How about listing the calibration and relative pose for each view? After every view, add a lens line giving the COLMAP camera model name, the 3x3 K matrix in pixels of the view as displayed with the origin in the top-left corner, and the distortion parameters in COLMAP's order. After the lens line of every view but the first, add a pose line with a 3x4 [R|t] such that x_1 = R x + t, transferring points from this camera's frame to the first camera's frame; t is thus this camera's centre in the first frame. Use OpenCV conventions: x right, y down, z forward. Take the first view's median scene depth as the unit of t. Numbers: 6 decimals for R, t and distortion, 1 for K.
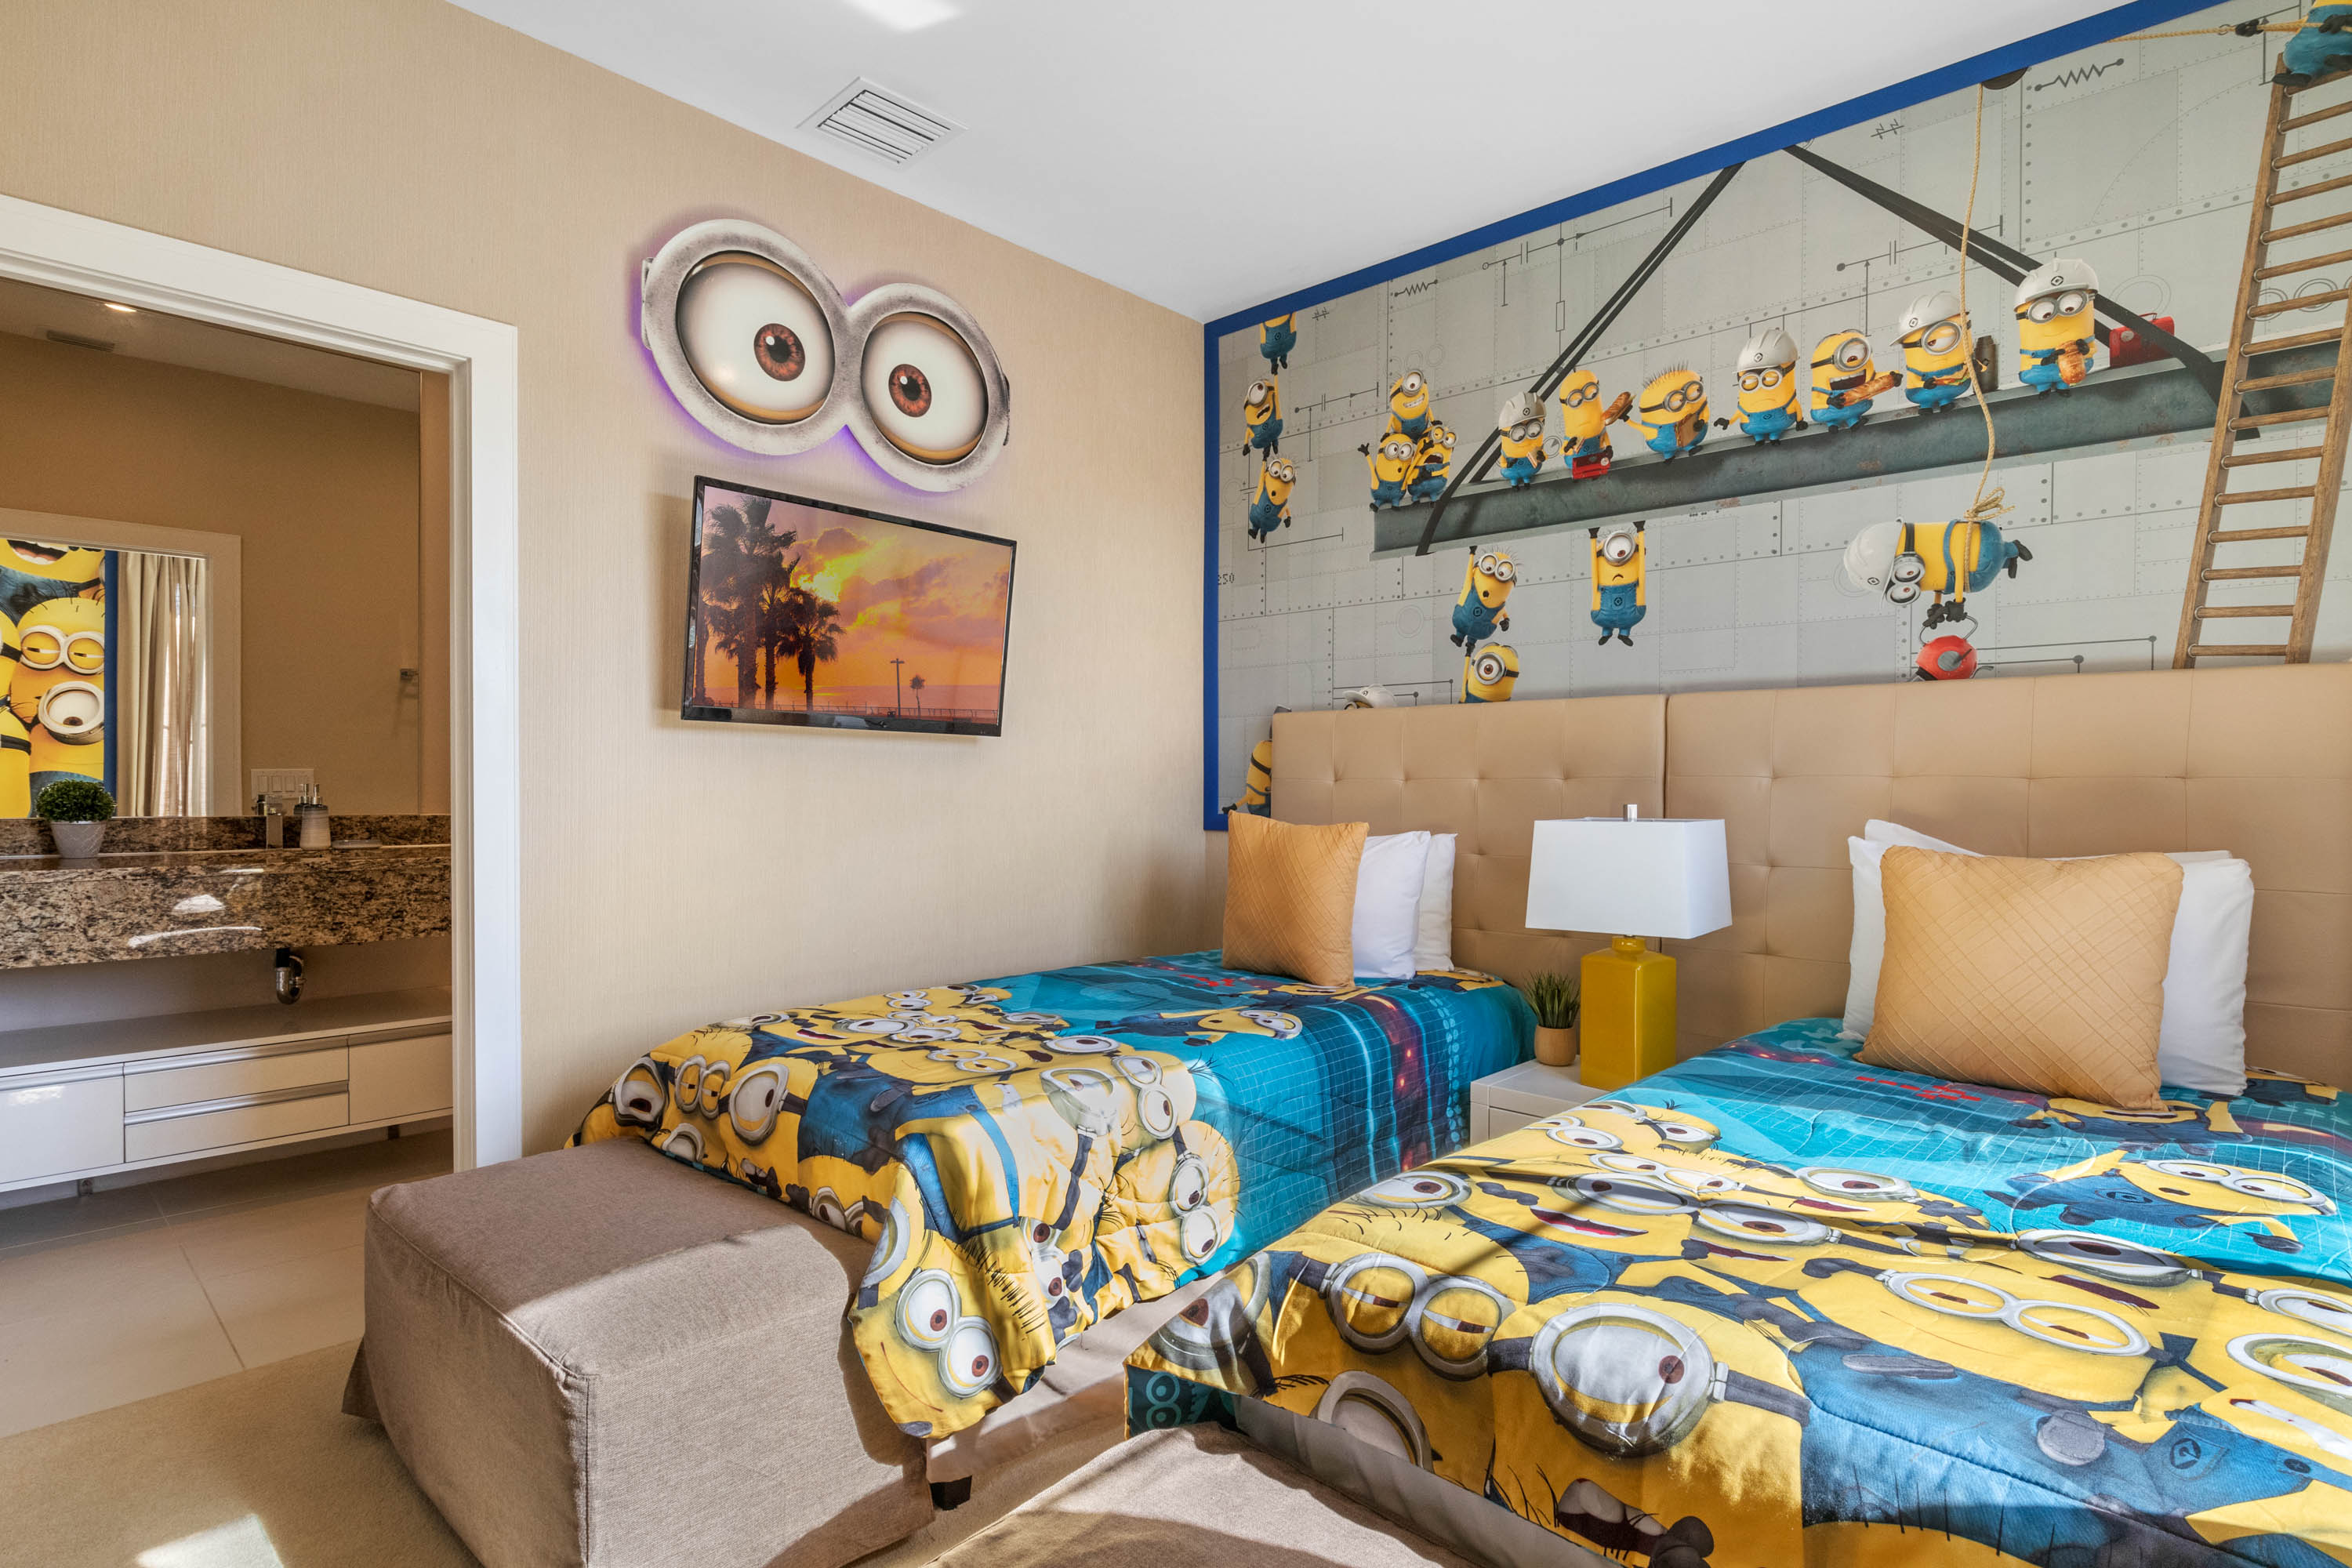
lens RADIAL K [[1206.4, 0, 1161.2], [0, 1206.4, 783.7], [0, 0, 1]] dist [-0.007230, -0.001124]
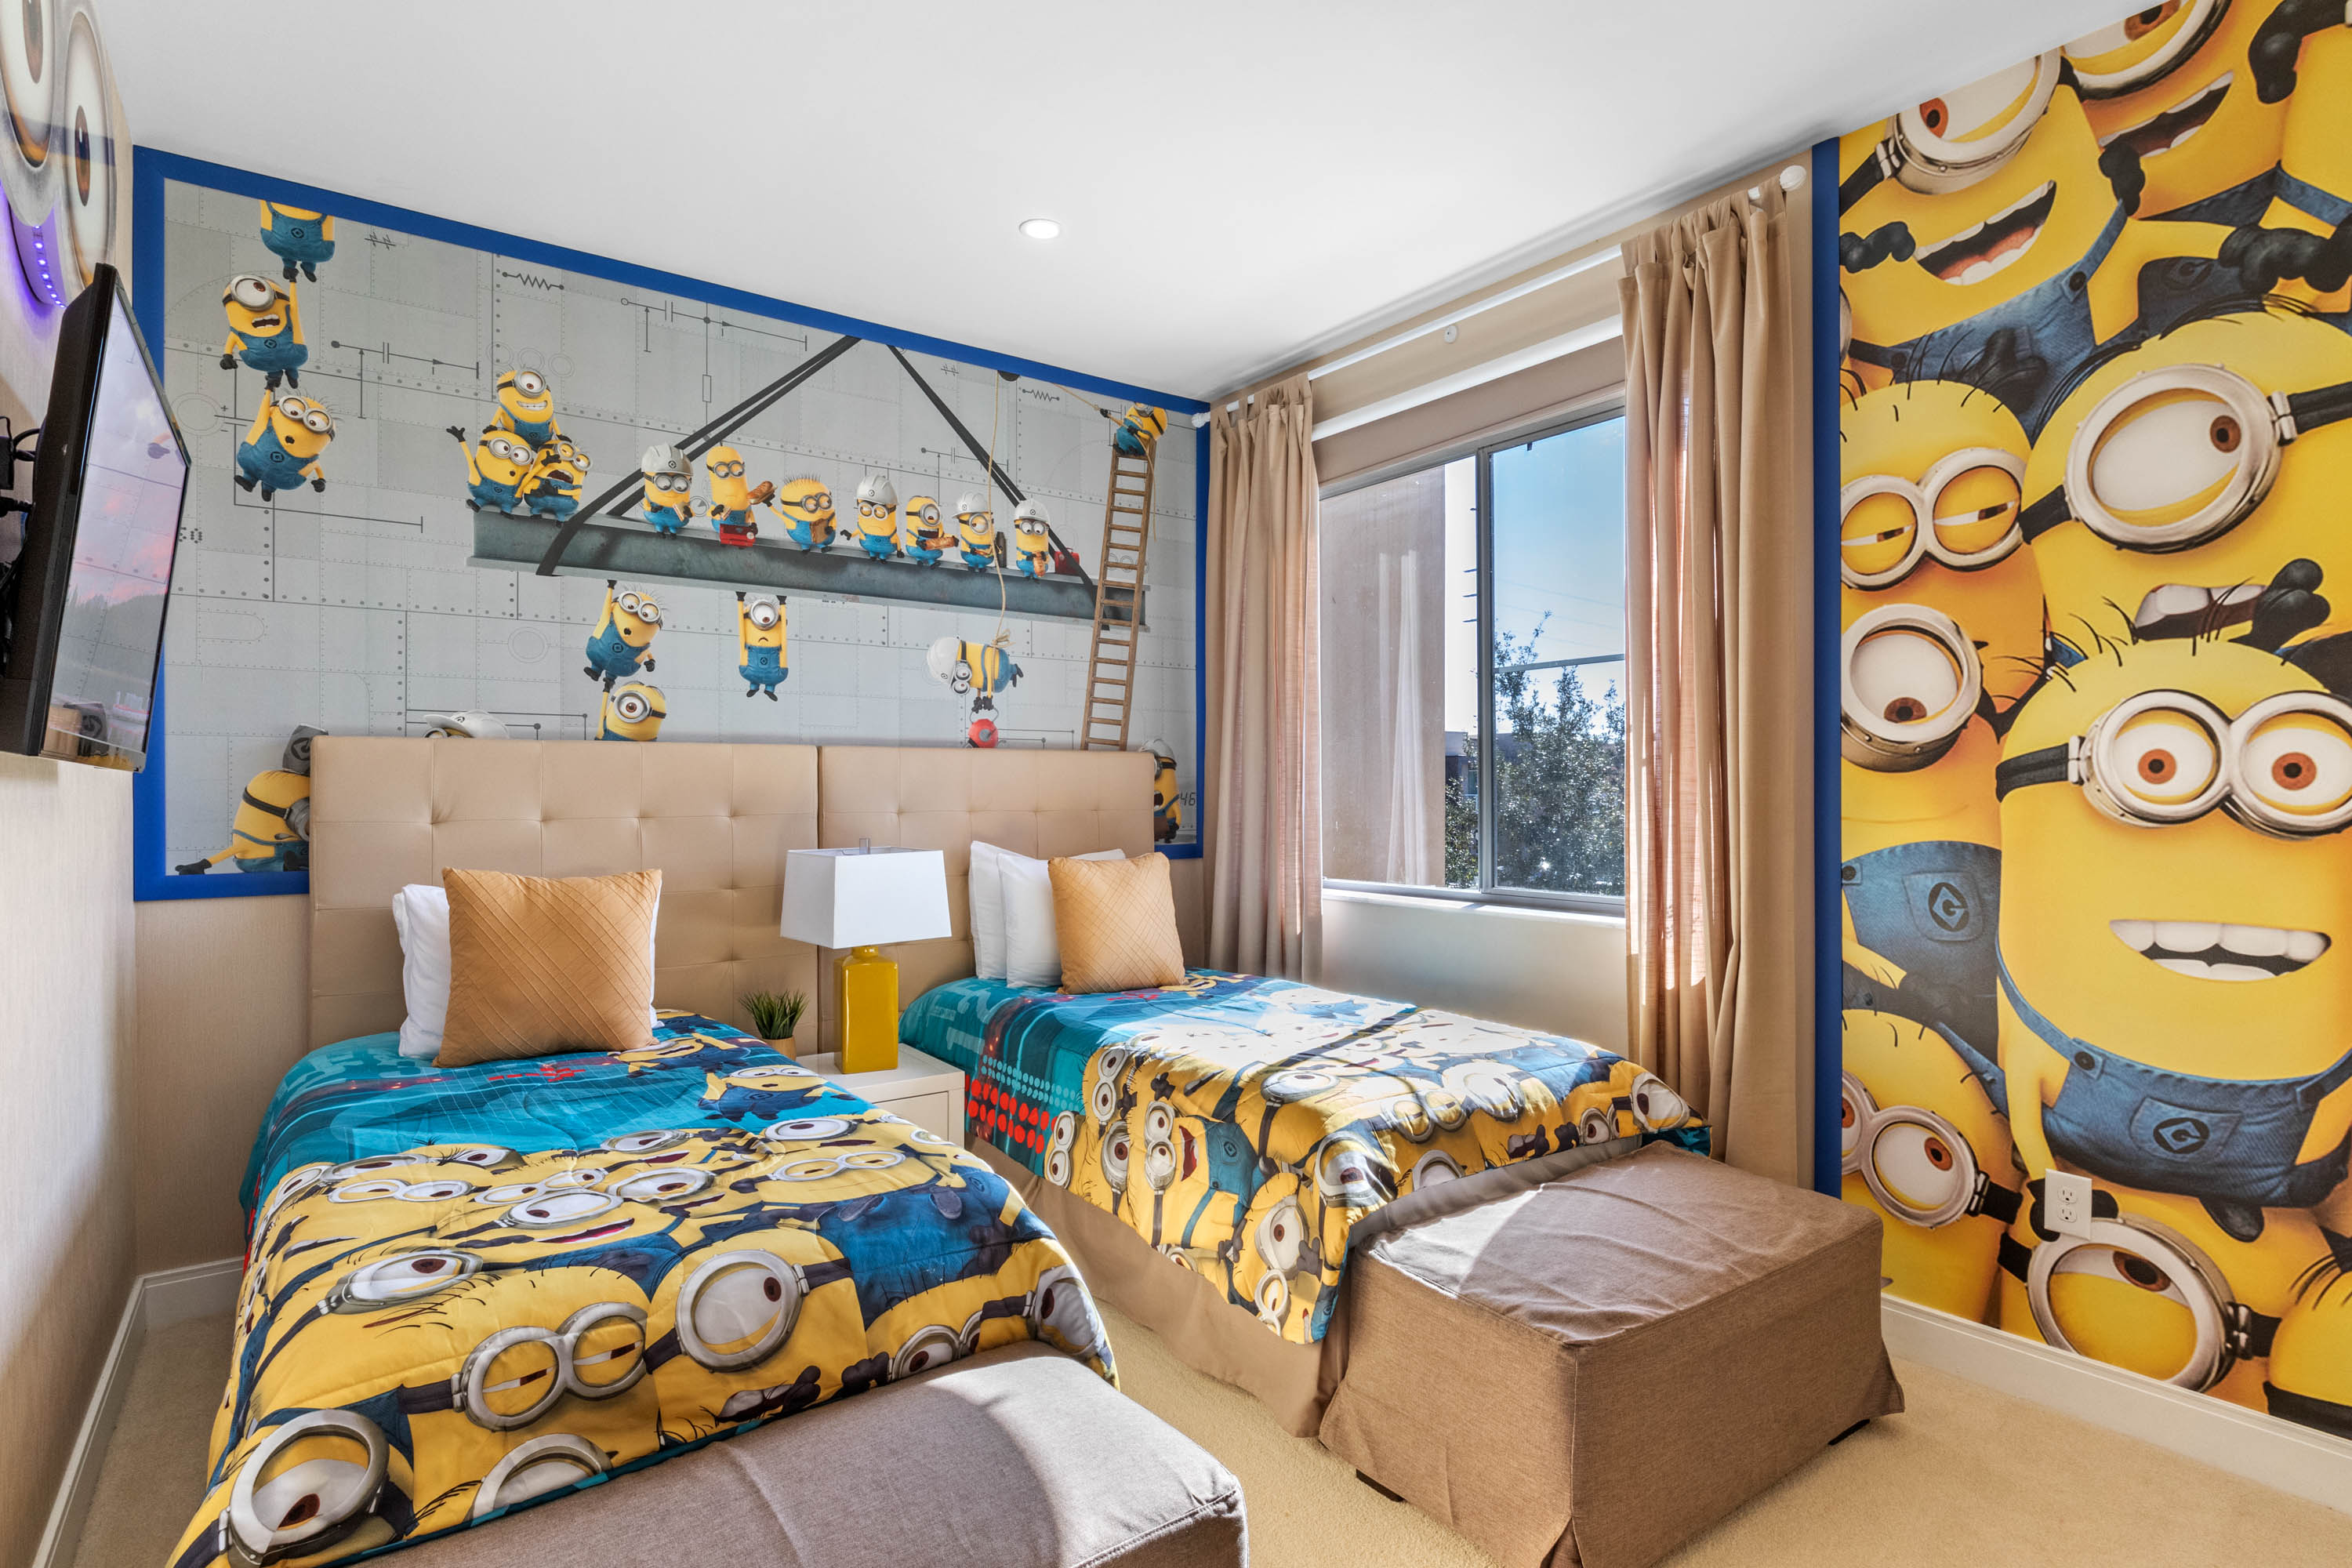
lens RADIAL K [[1206.4, 0, 1153.7], [0, 1206.4, 786.6], [0, 0, 1]] dist [-0.007230, -0.001124]
pose [[0.166750, -0.007519, 0.985971, -0.724189], [-0.000139, 0.999971, 0.007649, -0.041202], [-0.985999, -0.001413, 0.166744, 0.454224]]
